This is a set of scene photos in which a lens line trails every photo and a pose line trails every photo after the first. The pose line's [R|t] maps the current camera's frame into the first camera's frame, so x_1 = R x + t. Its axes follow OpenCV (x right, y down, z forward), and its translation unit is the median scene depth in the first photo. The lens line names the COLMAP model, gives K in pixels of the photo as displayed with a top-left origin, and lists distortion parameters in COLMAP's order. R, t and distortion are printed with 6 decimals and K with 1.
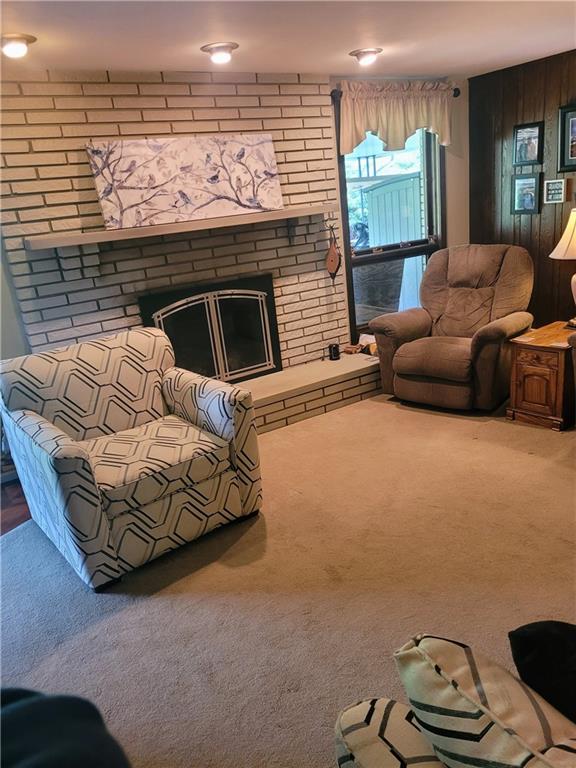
lens RADIAL K [[574.9, 0, 286.5], [0, 574.9, 390.5], [0, 0, 1]] dist [0.036067, -0.016752]
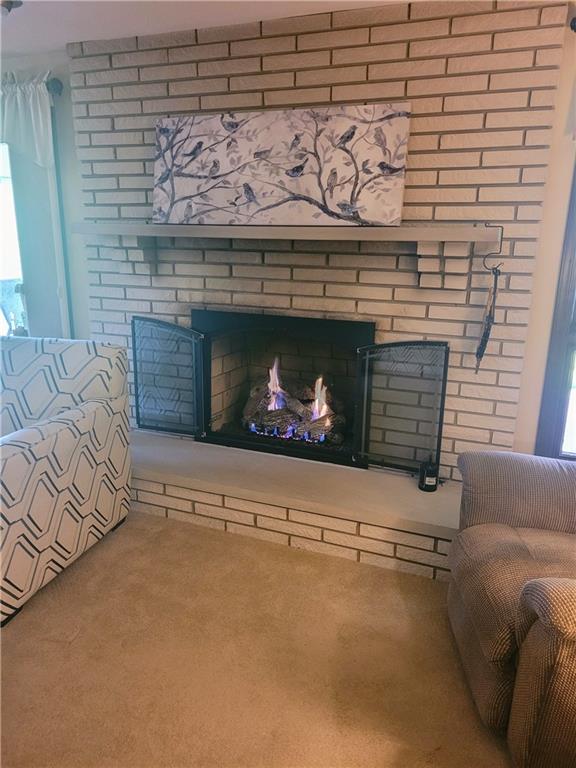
lens RADIAL K [[574.9, 0, 291.0], [0, 574.9, 386.9], [0, 0, 1]] dist [0.036067, -0.016752]
pose [[0.592516, 0.317588, -0.740313, 0.471440], [-0.326247, 0.934869, 0.139937, -0.219838], [0.736538, 0.158610, 0.657537, 0.584276]]
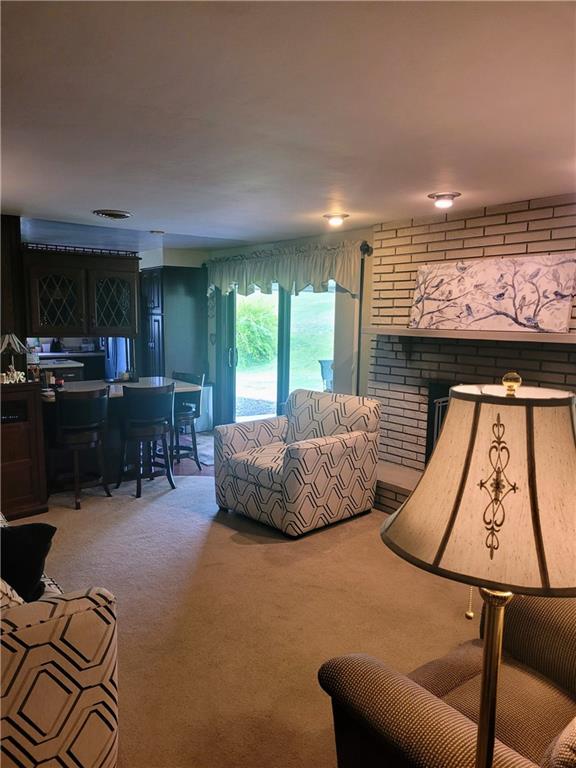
lens RADIAL K [[574.9, 0, 281.2], [0, 574.9, 389.3], [0, 0, 1]] dist [0.036067, -0.016752]
pose [[0.093867, 0.232834, -0.967976, 0.913727], [-0.336532, 0.922459, 0.189251, -0.276402], [0.936982, 0.307990, 0.164945, 0.504398]]
